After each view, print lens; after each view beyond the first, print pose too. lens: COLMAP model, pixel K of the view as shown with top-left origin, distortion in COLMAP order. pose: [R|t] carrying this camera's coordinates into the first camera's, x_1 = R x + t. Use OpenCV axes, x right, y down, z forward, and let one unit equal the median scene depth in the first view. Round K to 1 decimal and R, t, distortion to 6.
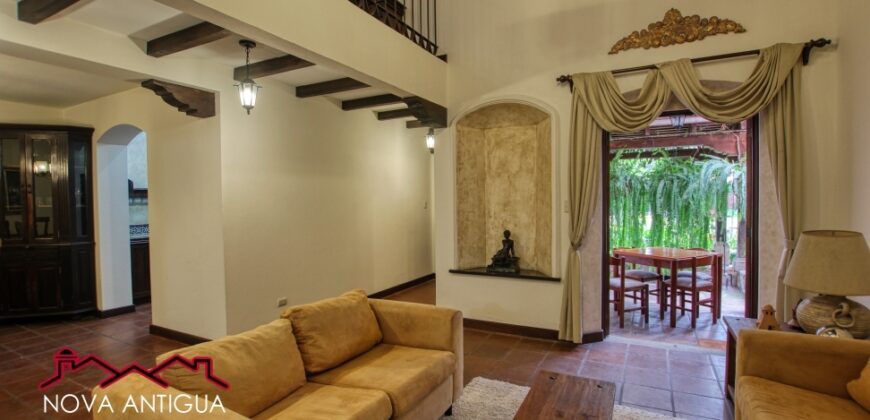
lens RADIAL K [[403.0, 0, 434.8], [0, 403.0, 211.3], [0, 0, 1]] dist [-0.031822, 0.003622]
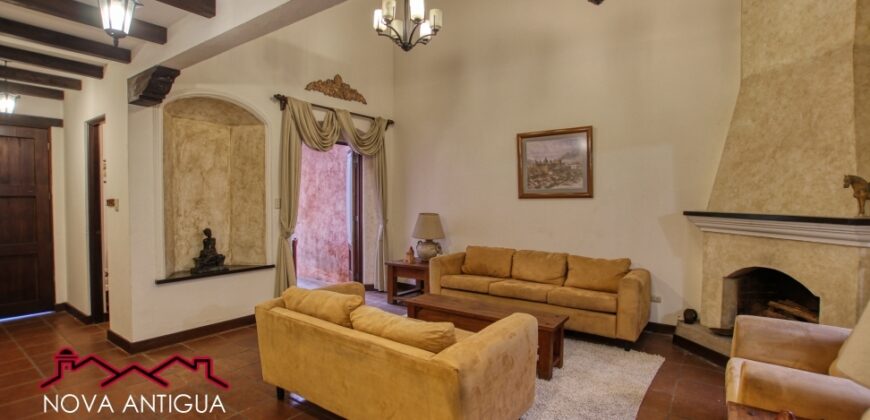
lens RADIAL K [[403.0, 0, 439.3], [0, 403.0, 211.0], [0, 0, 1]] dist [-0.031822, 0.003622]
pose [[0.134219, -0.015474, 0.990831, -0.707262], [0.024308, 0.999629, 0.012319, 0.006770], [-0.990654, 0.022432, 0.134545, 0.323872]]
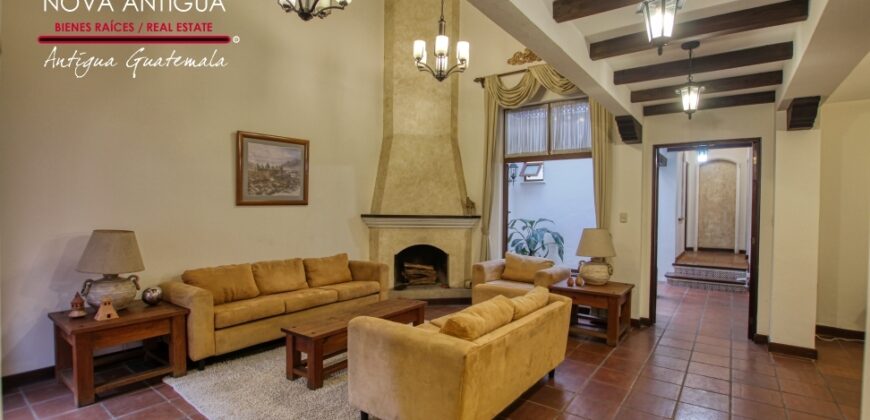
lens RADIAL K [[403.0, 0, 441.5], [0, 403.0, 212.5], [0, 0, 1]] dist [-0.031822, 0.003622]
pose [[-0.987138, -0.001884, 0.159857, -0.185395], [0.005655, 0.998893, 0.046692, -0.035586], [-0.159768, 0.046996, -0.986035, 1.157018]]
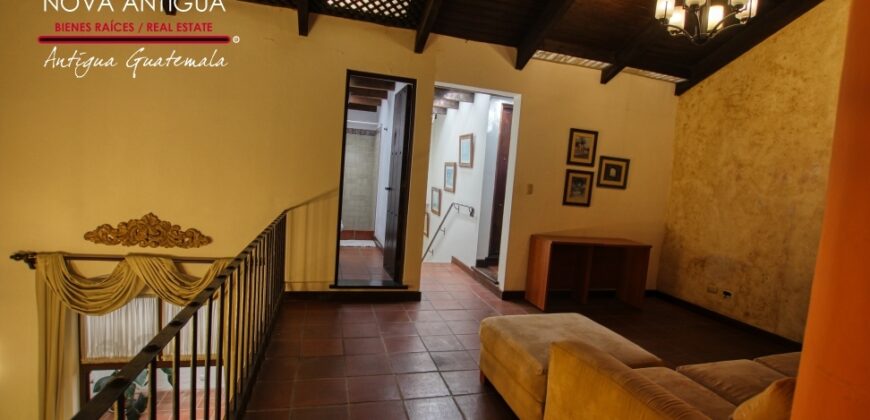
lens RADIAL K [[403.0, 0, 440.9], [0, 403.0, 211.9], [0, 0, 1]] dist [-0.031822, 0.003622]
pose [[-0.732181, 0.011888, -0.681006, -0.174336], [-0.088479, 0.989715, 0.112405, -0.681493], [0.675339, 0.142556, -0.723599, 0.872759]]
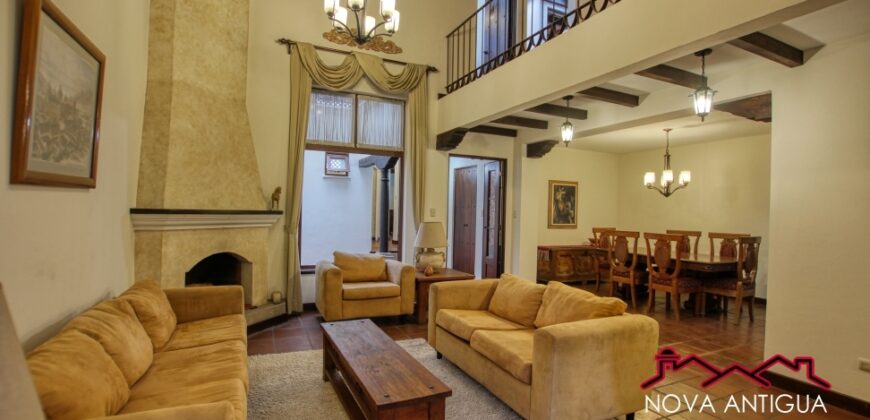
lens RADIAL K [[403.0, 0, 442.0], [0, 403.0, 211.6], [0, 0, 1]] dist [-0.031822, 0.003622]
pose [[-0.605307, -0.001057, -0.795991, 0.528808], [-0.045850, 0.998385, 0.033540, -0.014028], [0.794670, 0.056798, -0.604378, 0.789269]]
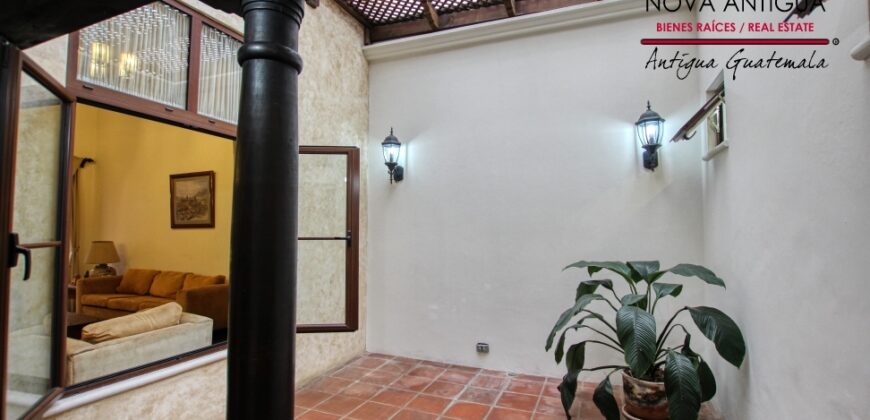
lens RADIAL K [[403.0, 0, 434.4], [0, 403.0, 207.8], [0, 0, 1]] dist [-0.031822, 0.003622]
pose [[-0.075632, 0.051446, 0.995808, -0.969051], [0.033238, 0.998243, -0.049047, 0.017907], [-0.996582, 0.029390, -0.077209, -0.553648]]
